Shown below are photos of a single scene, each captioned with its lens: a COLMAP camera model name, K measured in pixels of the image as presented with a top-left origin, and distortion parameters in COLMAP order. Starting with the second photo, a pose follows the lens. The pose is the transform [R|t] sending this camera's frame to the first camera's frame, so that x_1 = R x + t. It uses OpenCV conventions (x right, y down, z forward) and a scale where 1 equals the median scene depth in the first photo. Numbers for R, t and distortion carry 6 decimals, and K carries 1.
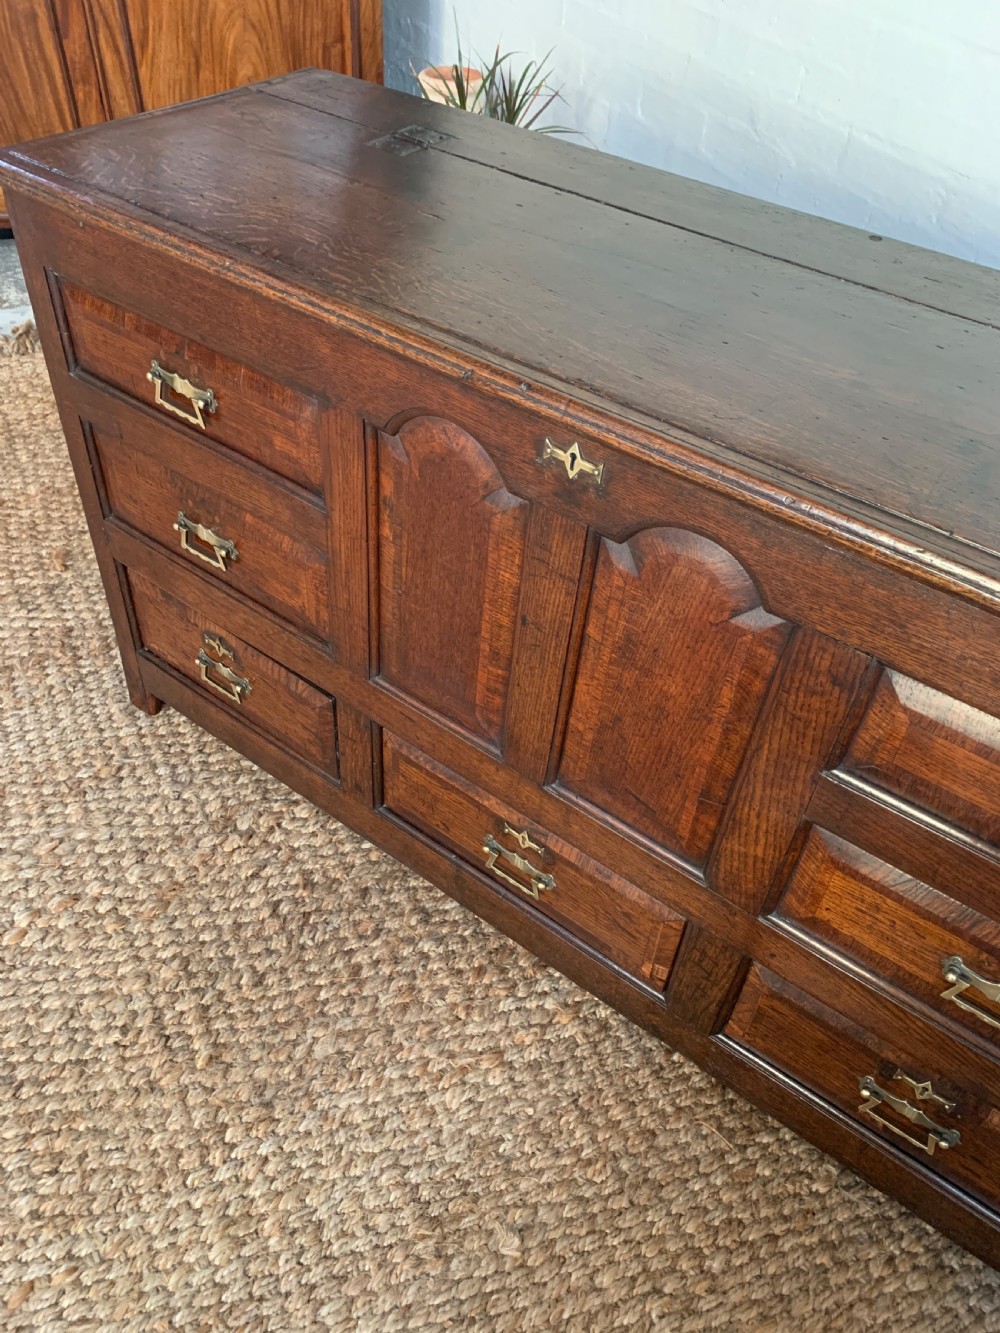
lens RADIAL K [[1017.2, 0, 505.4], [0, 1017.2, 659.5], [0, 0, 1]] dist [0.012353, -0.007273]
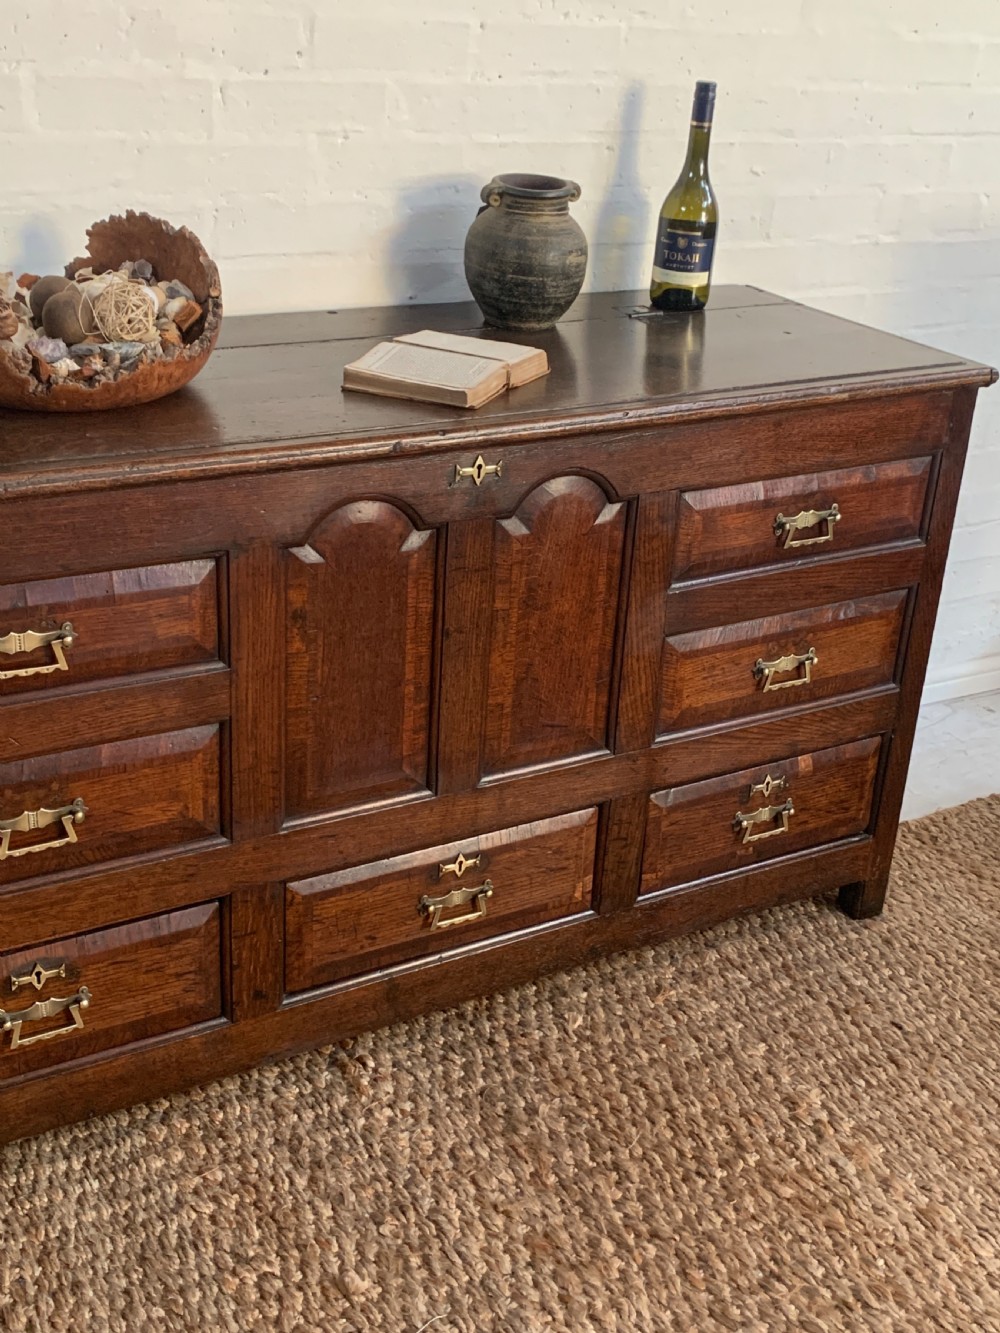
lens RADIAL K [[1549.5, 0, 507.3], [0, 1549.5, 650.9], [0, 0, 1]] dist [0.184952, -0.549625]
pose [[0.412706, -0.422758, 0.806815, -1.143785], [0.601373, 0.791738, 0.107240, -0.140637], [-0.684123, 0.440938, 0.580990, -0.071338]]
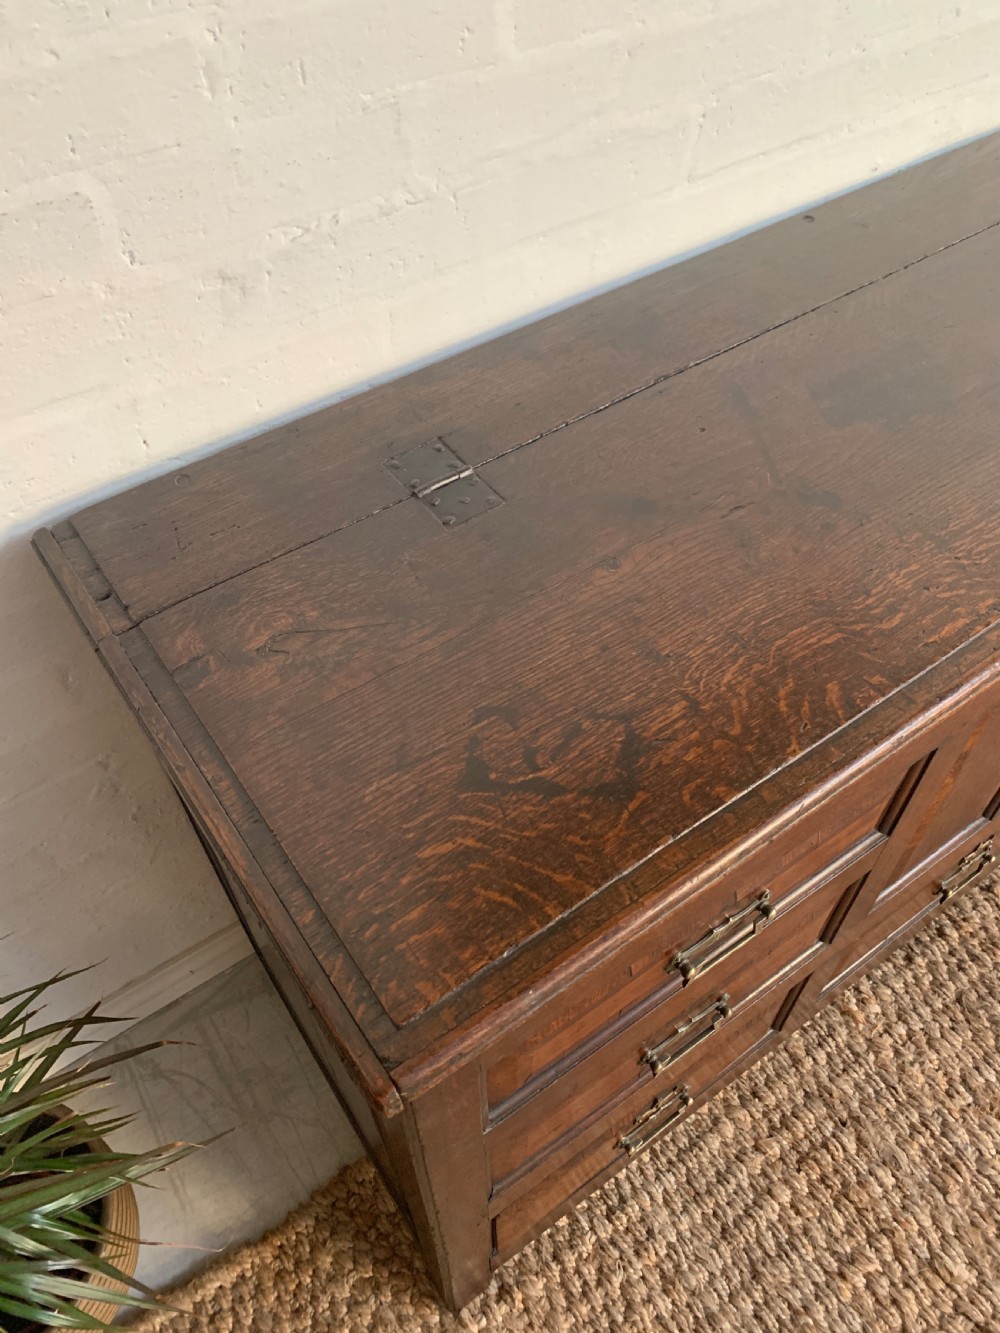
lens RADIAL K [[1031.1, 0, 503.0], [0, 1031.1, 658.2], [0, 0, 1]] dist [0.001975, 0.004617]
pose [[0.320842, -0.771460, 0.549463, -0.550219], [0.665992, 0.596250, 0.448265, -0.716635], [-0.673435, 0.222115, 0.705088, 0.526188]]
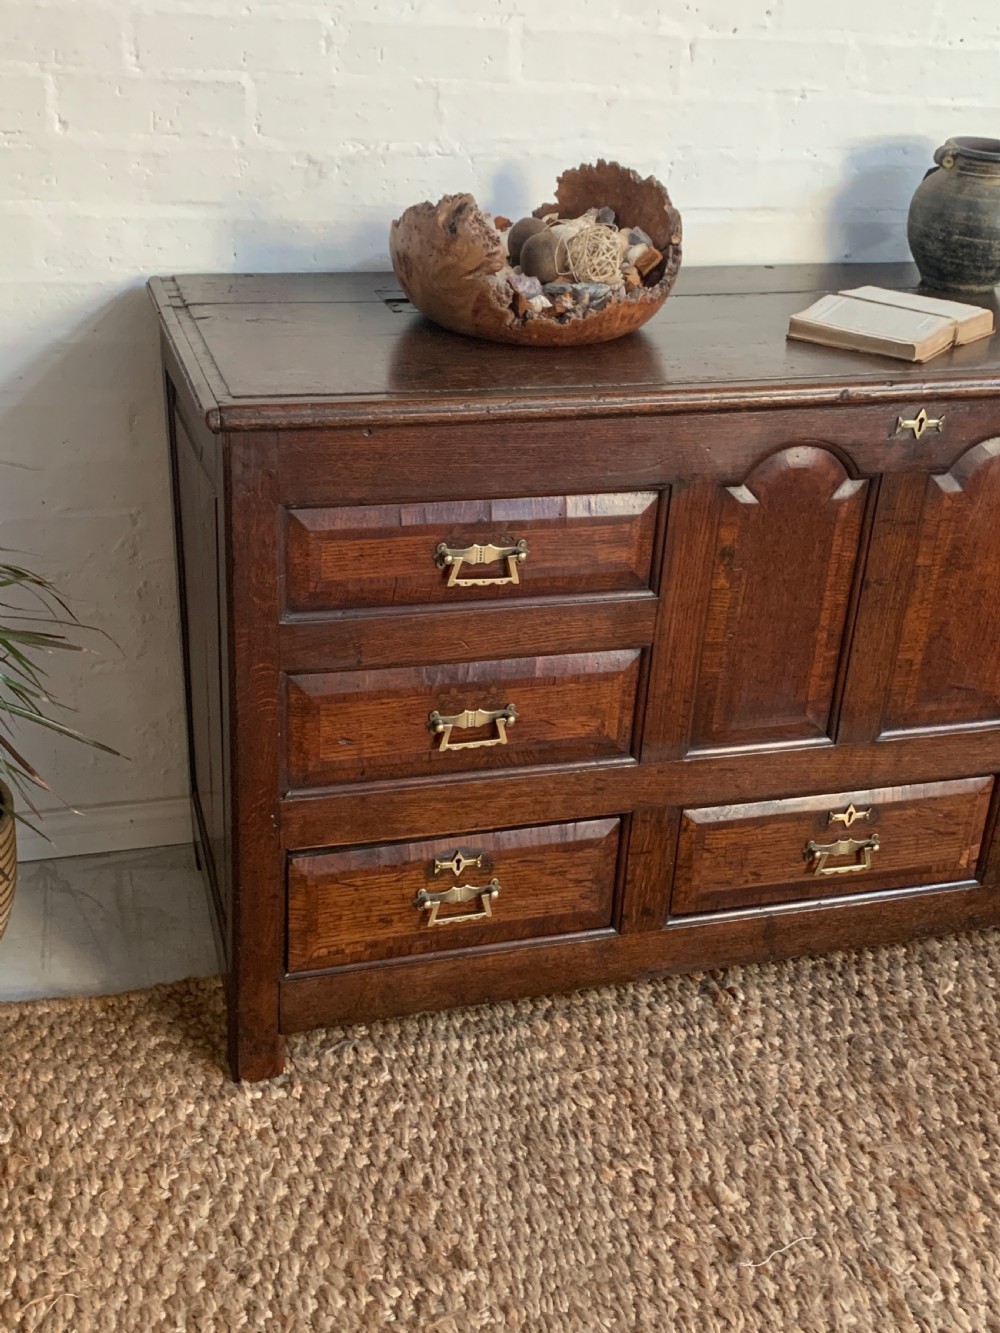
lens RADIAL K [[1549.5, 0, 507.3], [0, 1549.5, 650.9], [0, 0, 1]] dist [0.184952, -0.549625]
pose [[0.601607, -0.385126, 0.699820, -1.257231], [0.535005, 0.844834, 0.005009, -0.168364], [-0.593160, 0.371394, 0.714302, -0.030479]]
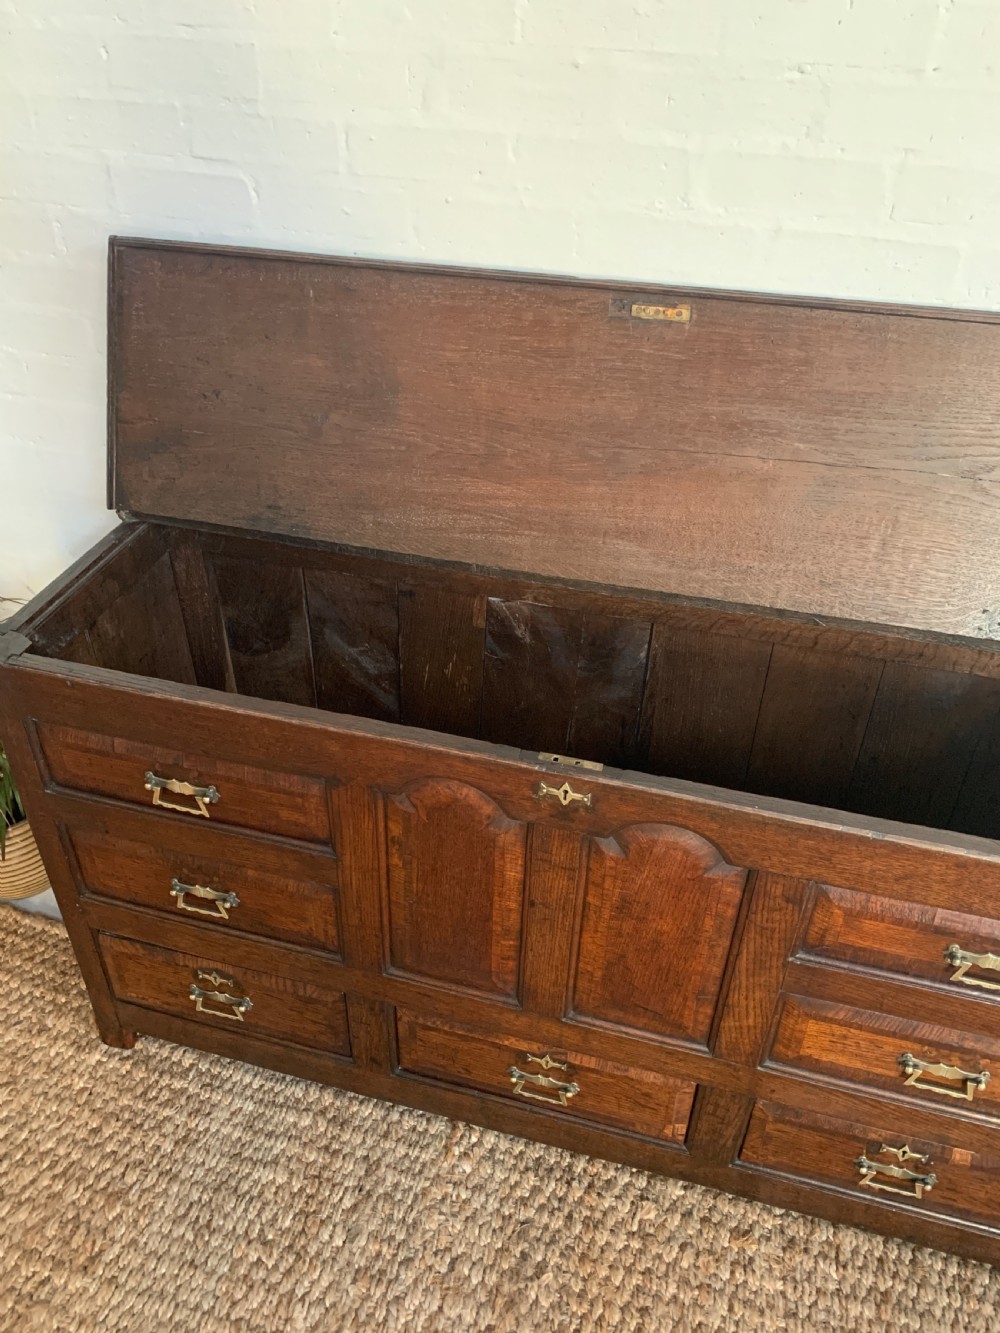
lens RADIAL K [[1017.2, 0, 505.4], [0, 1017.2, 659.5], [0, 0, 1]] dist [0.012353, -0.007273]
pose [[0.932491, -0.248197, 0.262409, -0.219781], [0.276206, 0.958147, -0.075267, -0.197922], [-0.232746, 0.142665, 0.962017, -0.213936]]
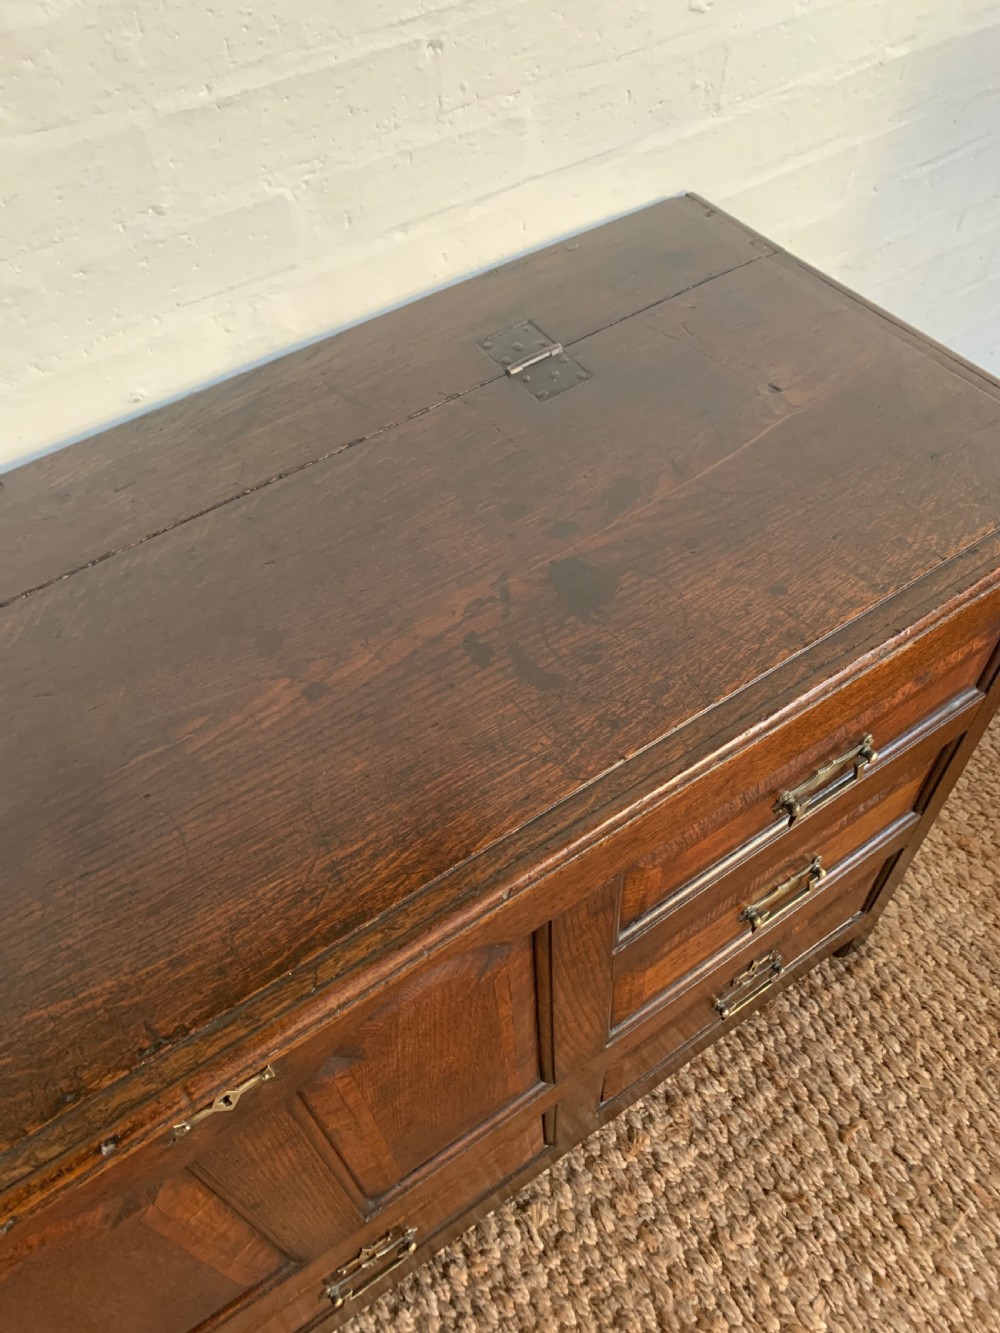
lens RADIAL K [[1038.6, 0, 495.8], [0, 1038.6, 653.9], [0, 0, 1]] dist [0.002571, -0.000117]
pose [[0.340390, -0.788919, 0.511607, 0.007329], [0.692877, 0.578272, 0.430724, -0.369620], [-0.635654, 0.207866, 0.743462, 0.220636]]
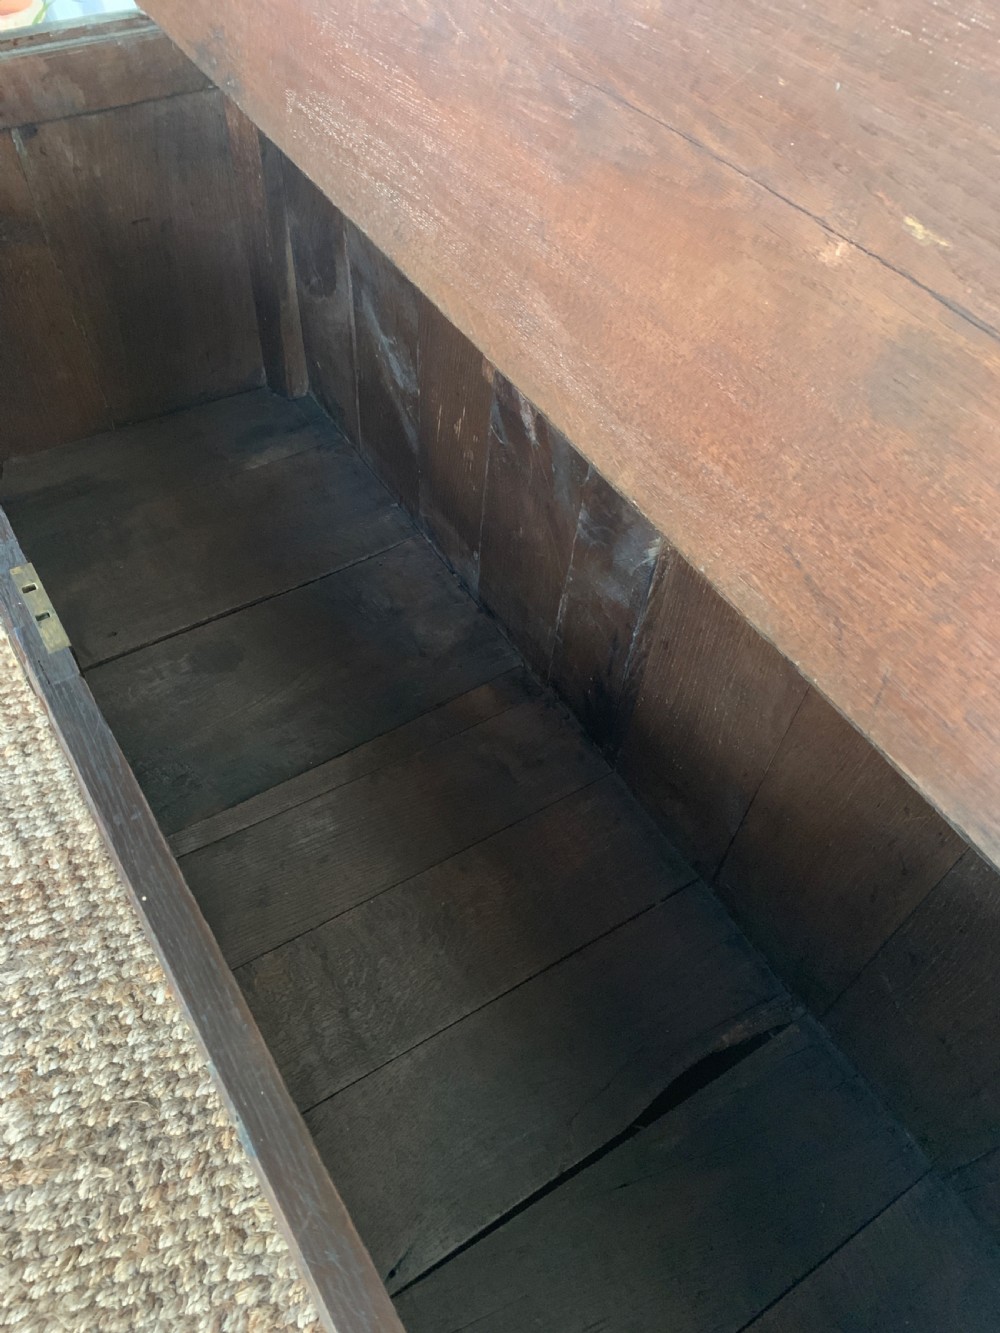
lens RADIAL K [[1017.2, 0, 505.4], [0, 1017.2, 659.5], [0, 0, 1]] dist [0.012353, -0.007273]
pose [[0.932565, 0.278981, -0.229111, 0.387490], [-0.243940, 0.954822, 0.169732, -0.278735], [0.266113, -0.102397, 0.958488, 0.277743]]
